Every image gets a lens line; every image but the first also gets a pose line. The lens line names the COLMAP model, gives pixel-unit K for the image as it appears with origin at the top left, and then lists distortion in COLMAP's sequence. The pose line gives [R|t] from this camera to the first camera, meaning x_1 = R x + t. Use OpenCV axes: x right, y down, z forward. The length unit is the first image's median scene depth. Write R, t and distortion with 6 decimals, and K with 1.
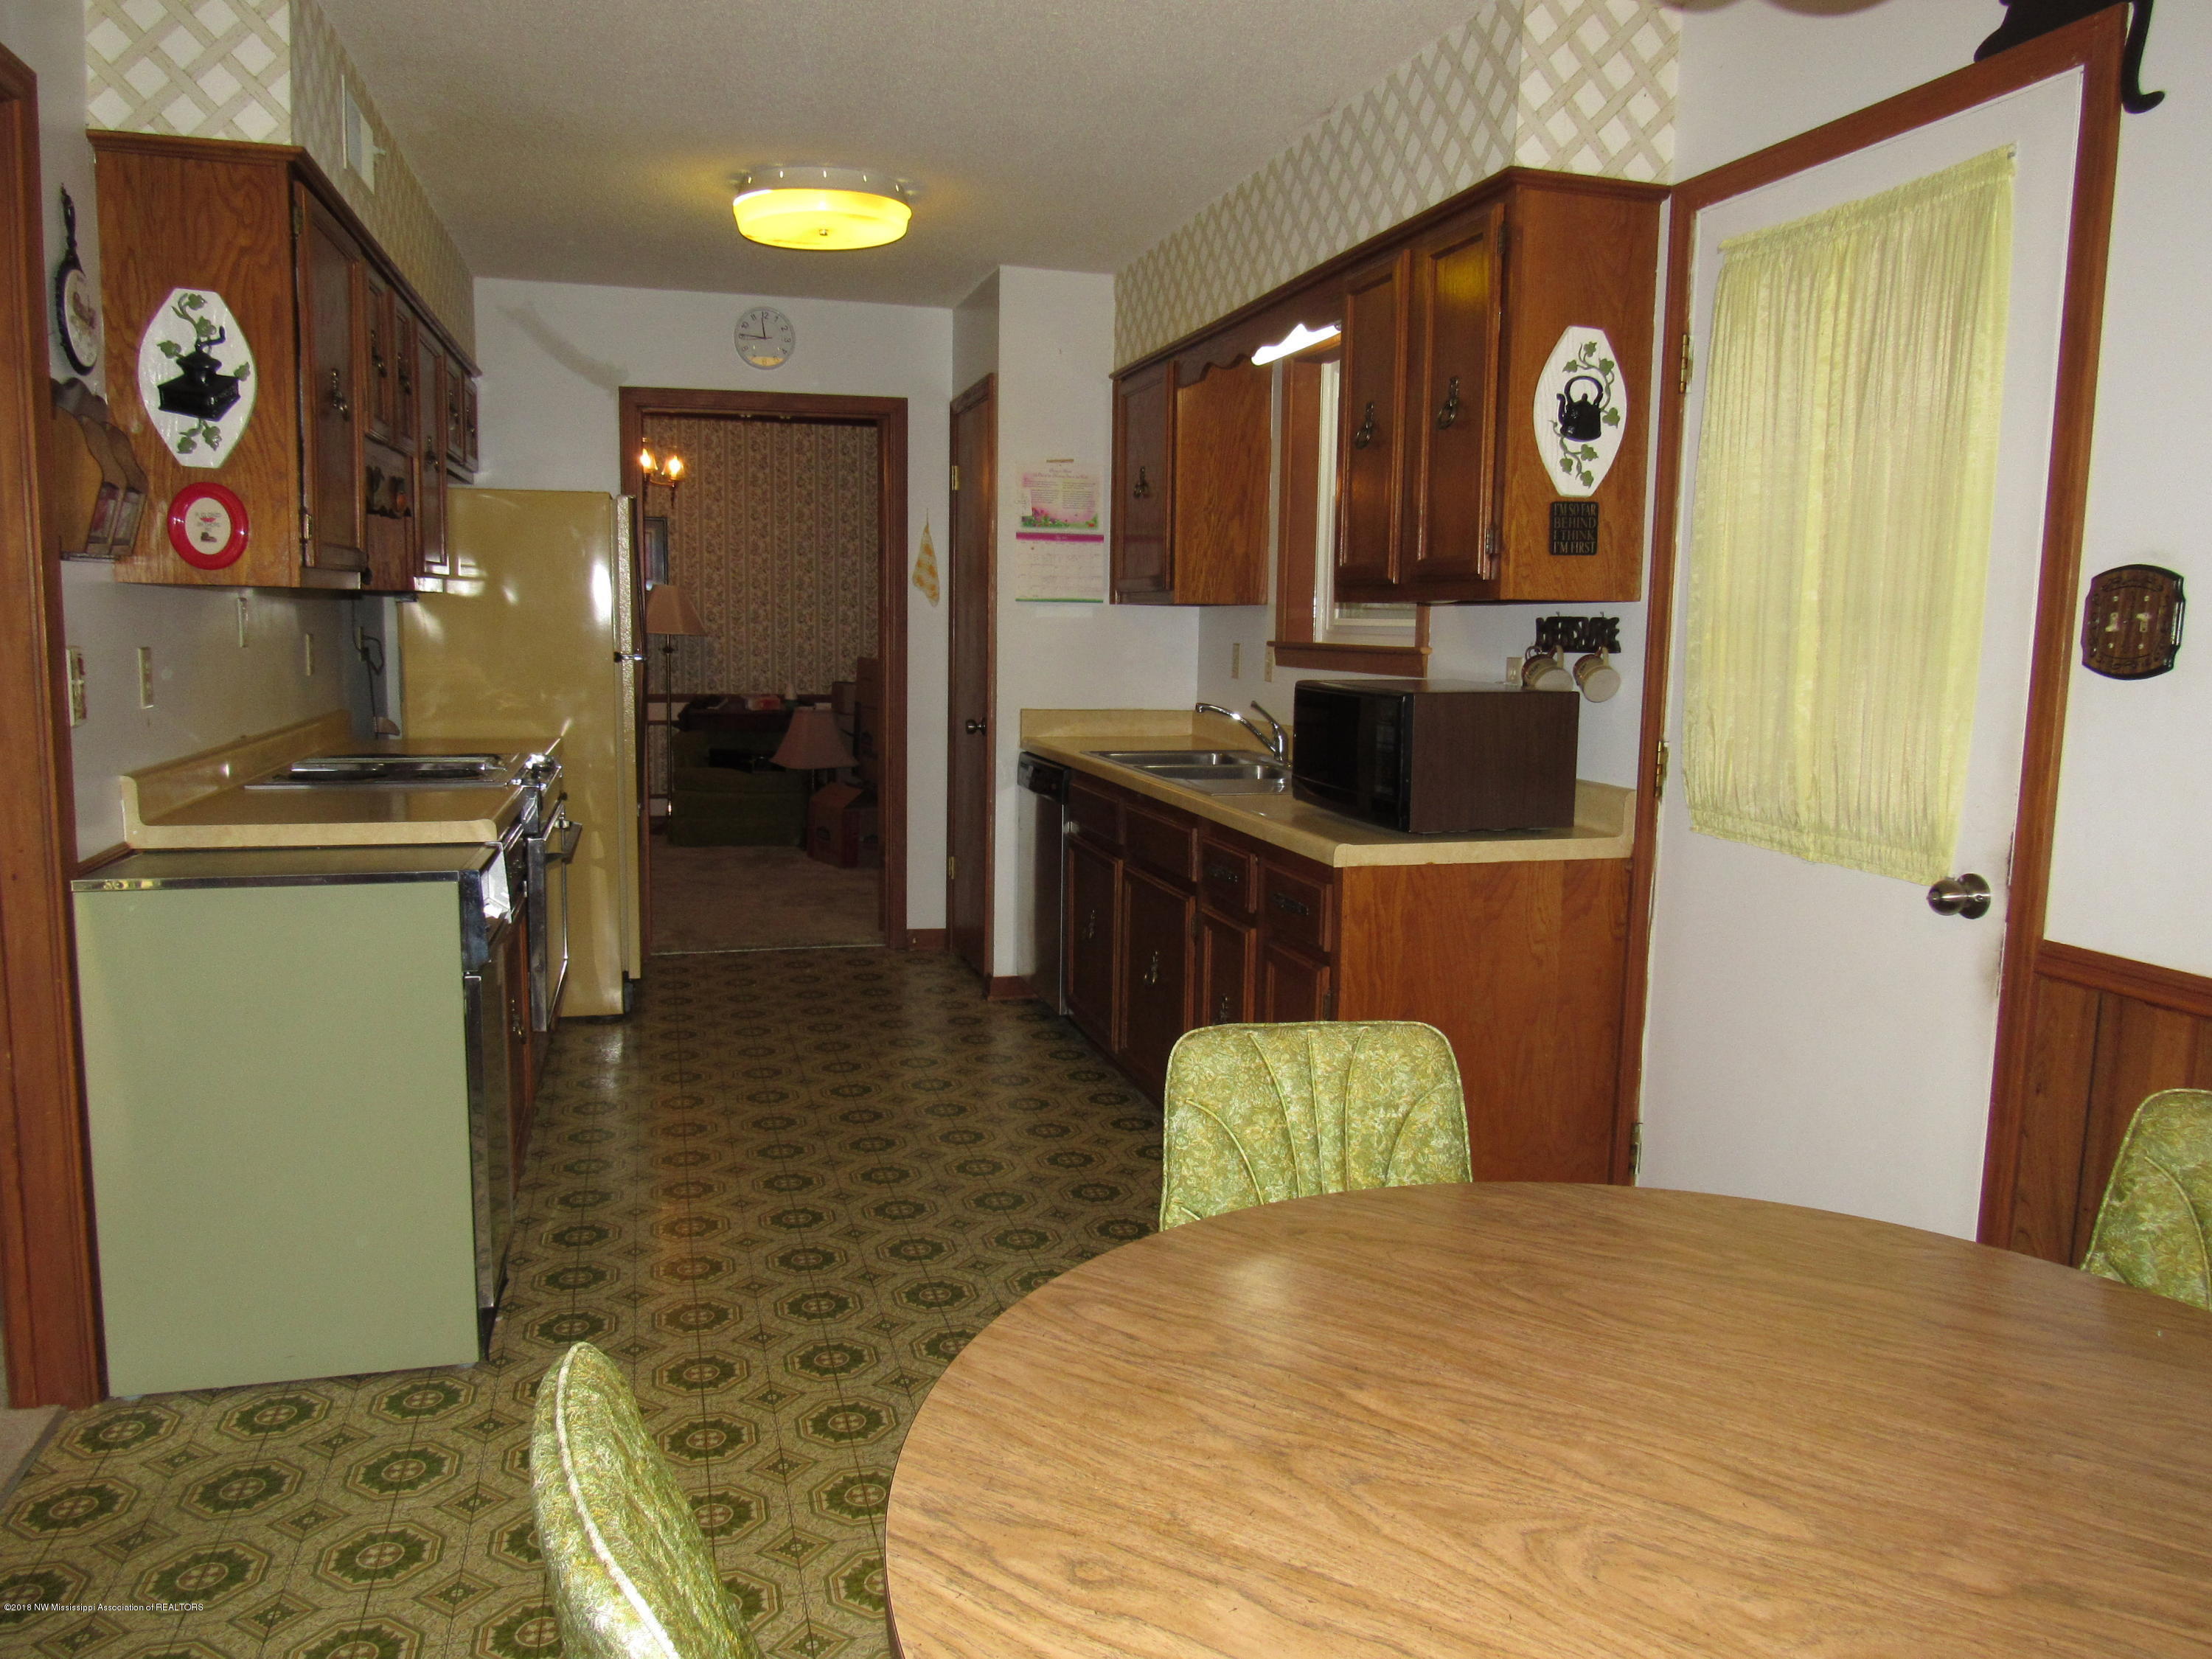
lens RADIAL K [[1597.2, 0, 1101.5], [0, 1597.2, 788.0], [0, 0, 1]] dist [-0.009307, -0.001038]
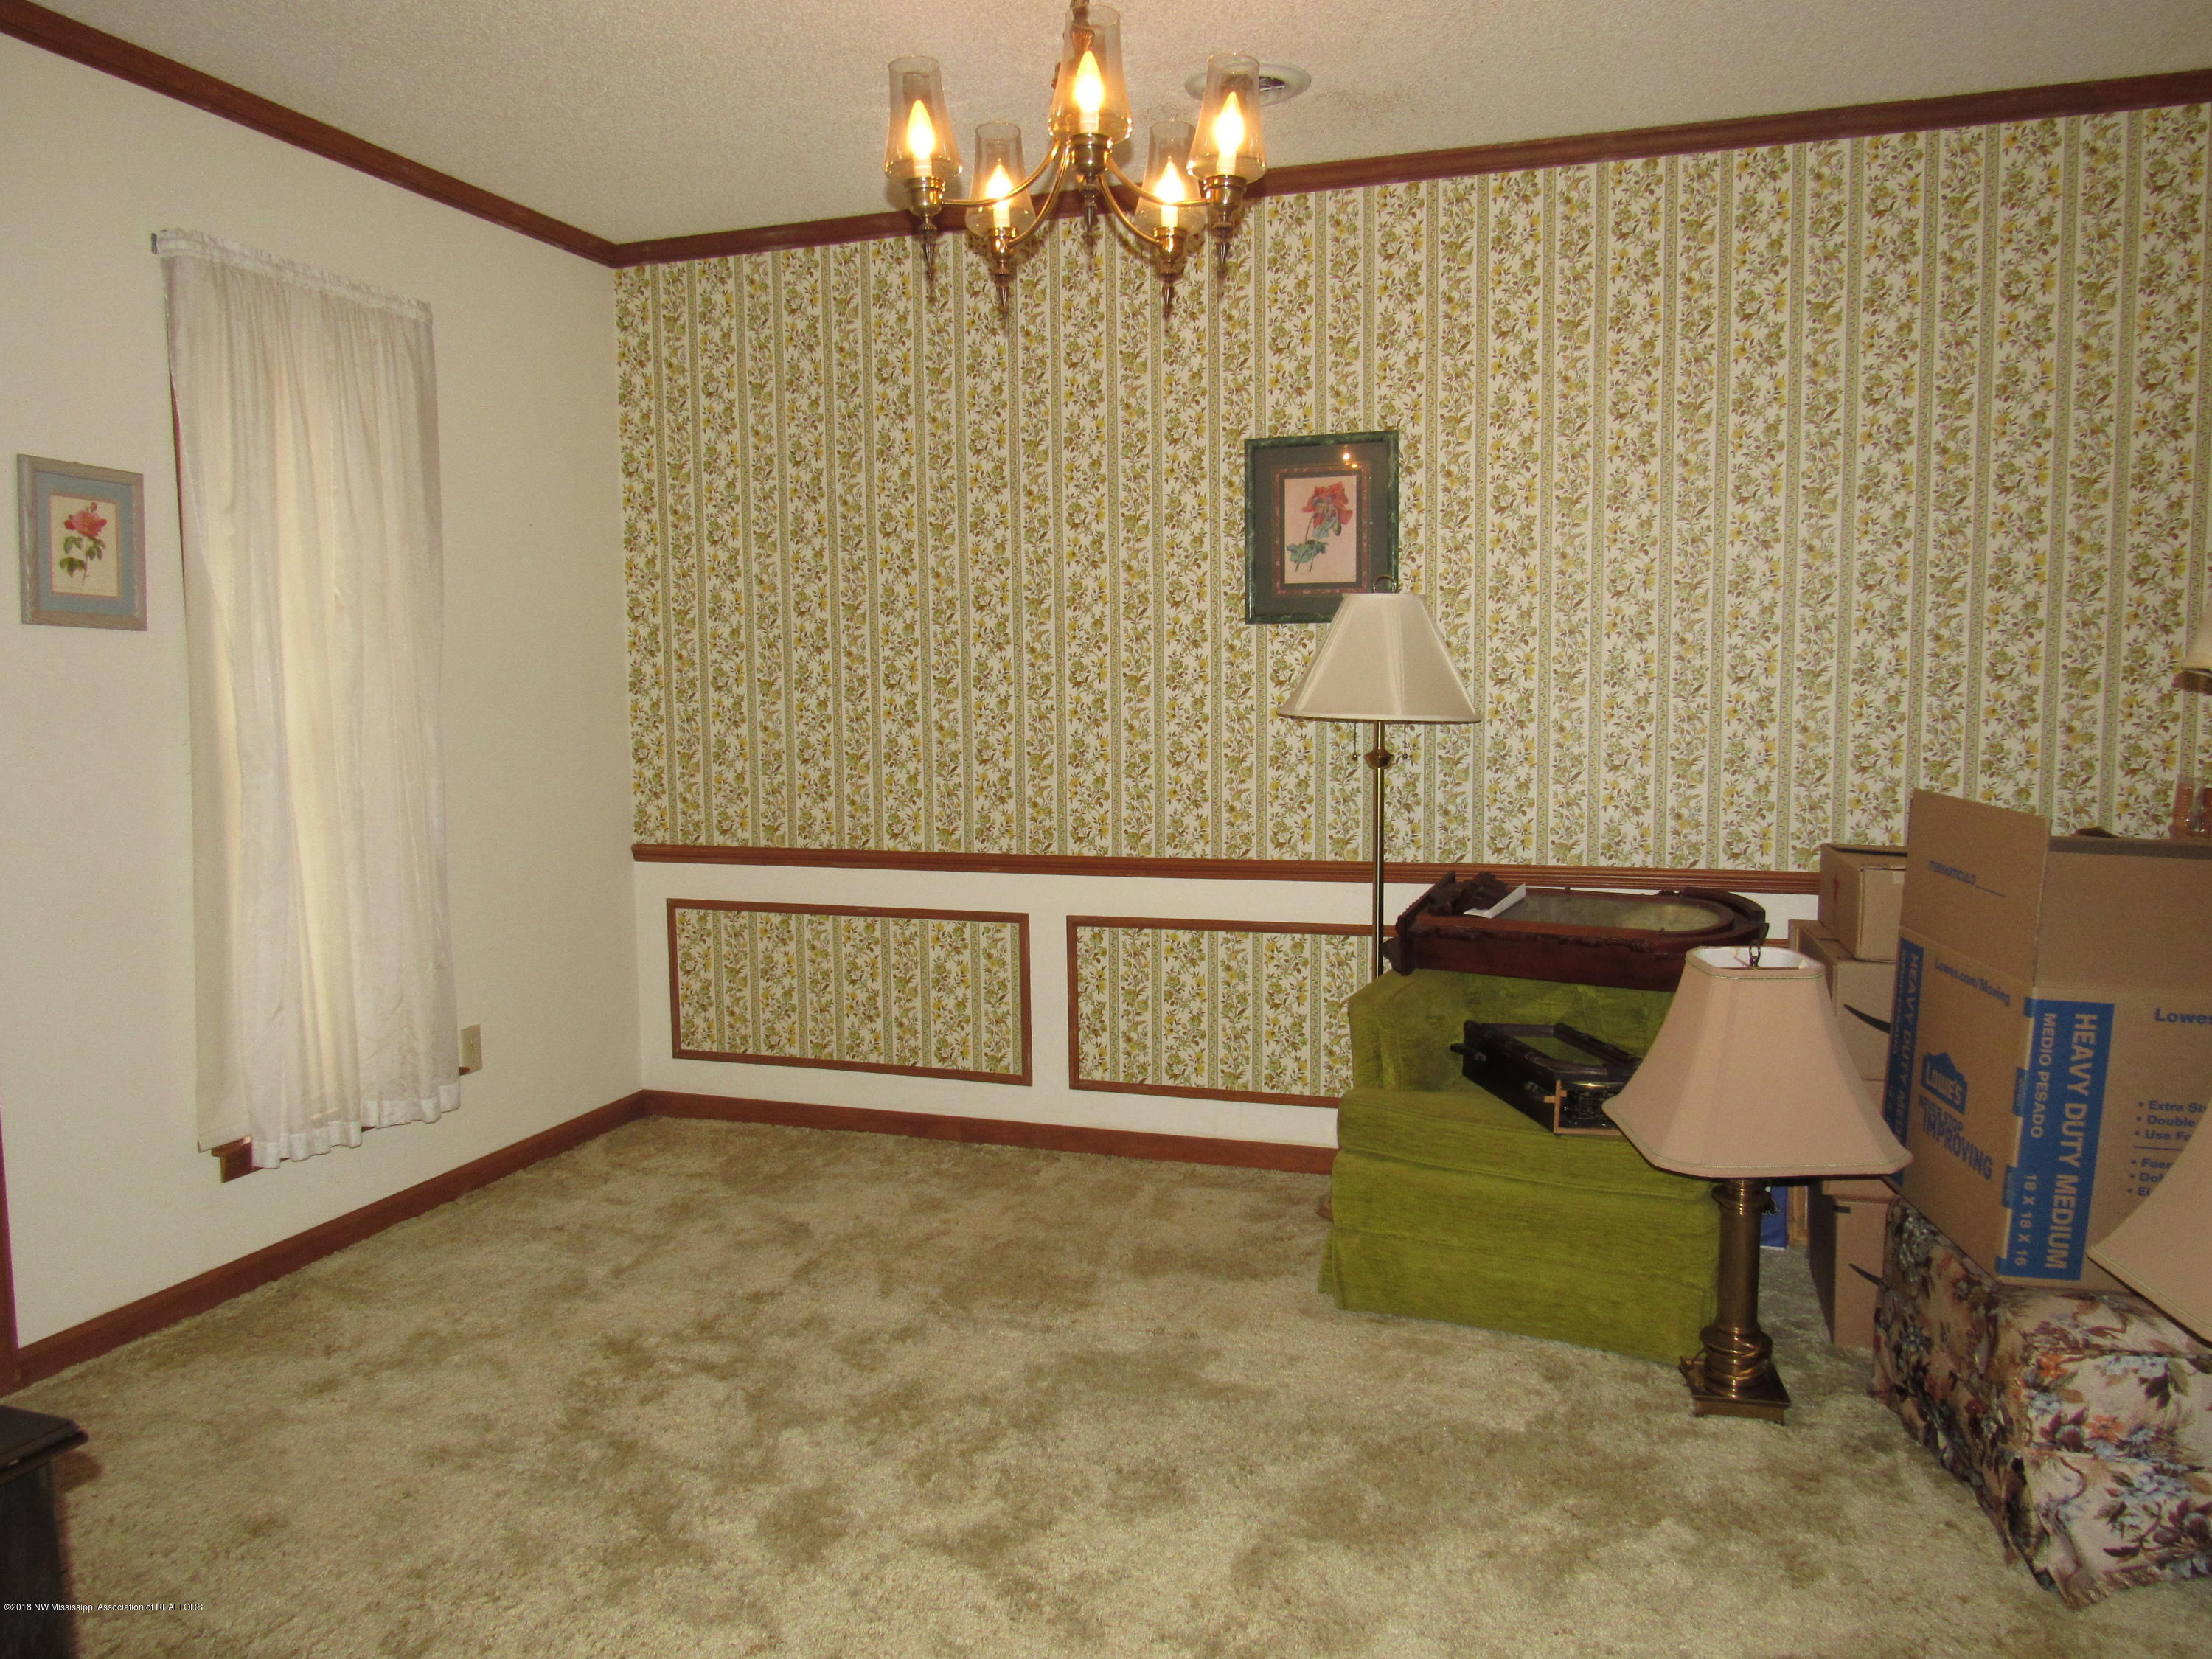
lens RADIAL K [[1597.2, 0, 1101.5], [0, 1597.2, 788.0], [0, 0, 1]] dist [-0.009307, -0.001038]
pose [[0.833279, 0.024600, -0.552305, -0.109007], [-0.043136, 0.998857, -0.020590, -0.066233], [0.551167, 0.040982, 0.833388, 0.627998]]
